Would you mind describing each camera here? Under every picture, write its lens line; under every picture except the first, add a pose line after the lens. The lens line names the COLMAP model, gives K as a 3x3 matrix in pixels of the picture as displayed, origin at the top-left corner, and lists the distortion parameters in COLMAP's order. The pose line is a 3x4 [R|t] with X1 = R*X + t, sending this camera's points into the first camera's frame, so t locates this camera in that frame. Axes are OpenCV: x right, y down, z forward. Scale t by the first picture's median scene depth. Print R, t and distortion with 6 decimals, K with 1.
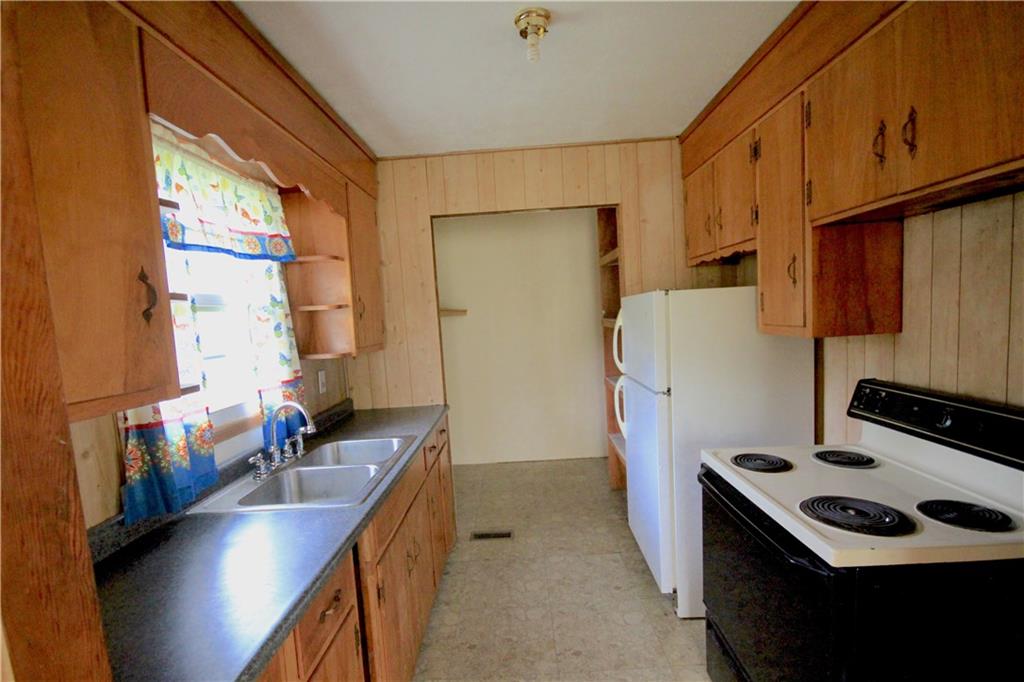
lens RADIAL K [[474.0, 0, 511.4], [0, 474.0, 354.4], [0, 0, 1]] dist [0.007811, -0.010524]
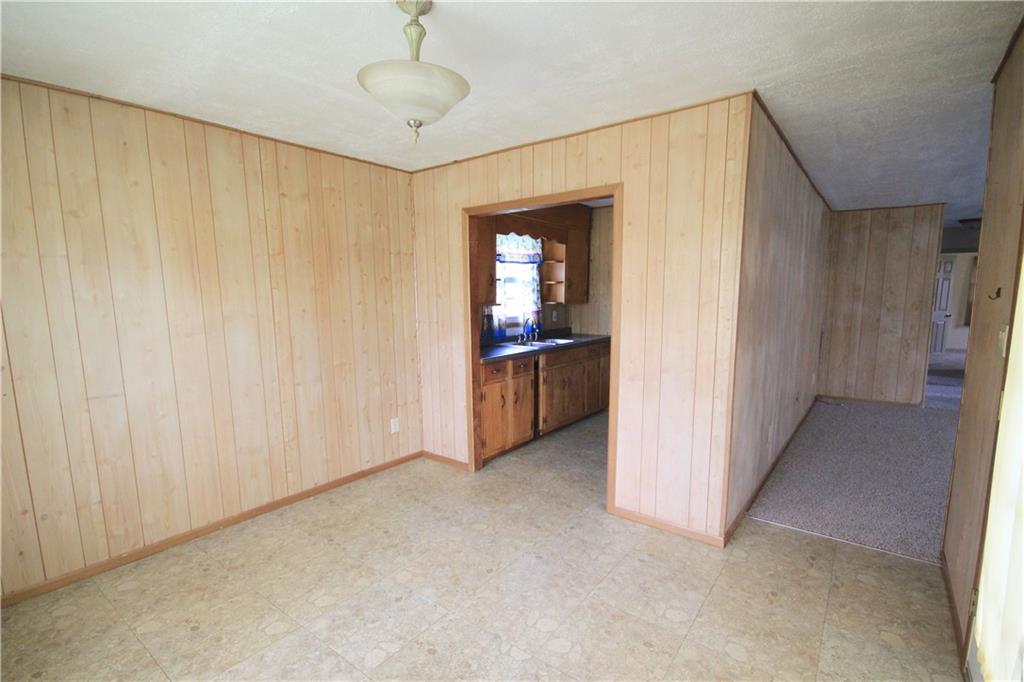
lens RADIAL K [[476.0, 0, 510.5], [0, 476.0, 358.1], [0, 0, 1]] dist [0.006422, -0.007121]
pose [[0.800060, 0.137412, -0.583970, 0.949487], [-0.093780, 0.990094, 0.104494, 0.050710], [0.592544, -0.028836, 0.805022, -1.141030]]
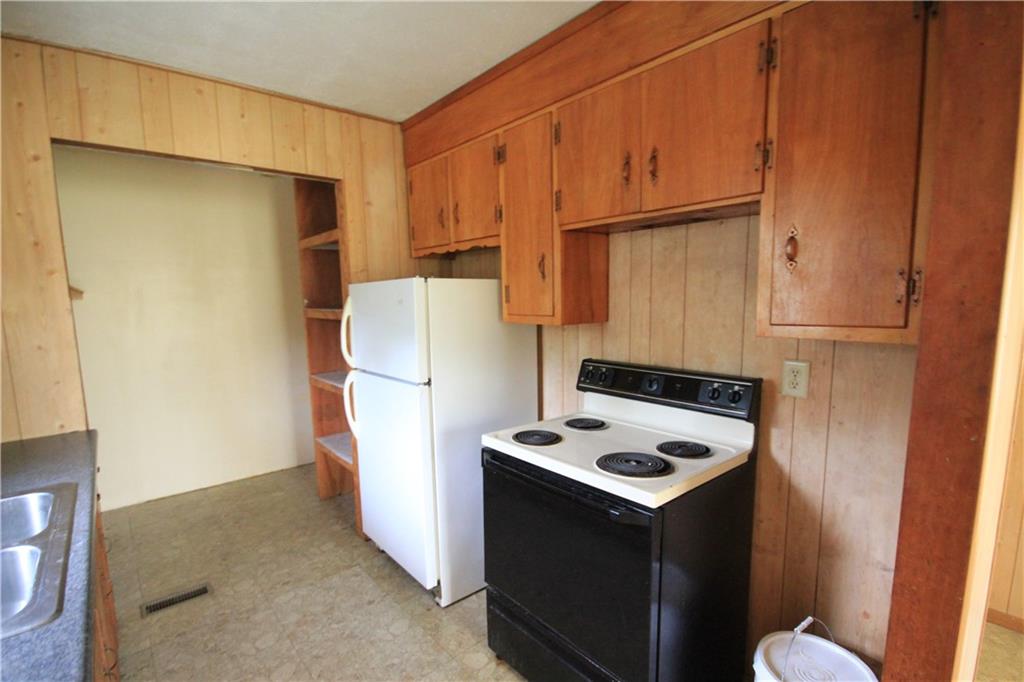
lens RADIAL K [[474.0, 0, 511.4], [0, 474.0, 354.4], [0, 0, 1]] dist [0.007811, -0.010524]
pose [[0.747274, -0.035322, 0.663576, -0.191432], [0.031196, 0.999350, 0.018064, 0.009287], [-0.663783, 0.007202, 0.747890, 0.161026]]
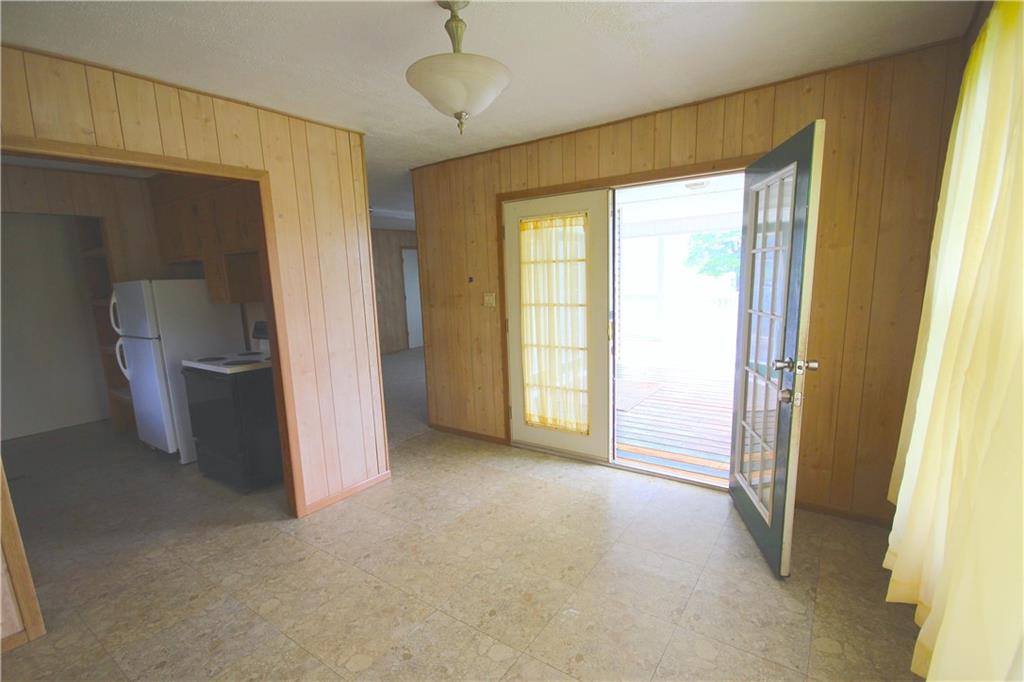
lens RADIAL K [[476.0, 0, 510.5], [0, 476.0, 358.1], [0, 0, 1]] dist [0.006422, -0.007121]
pose [[0.567946, -0.100600, 0.816894, -0.393330], [0.075682, 0.994681, 0.069877, 0.131445], [-0.819579, 0.022138, 0.572539, -1.114418]]
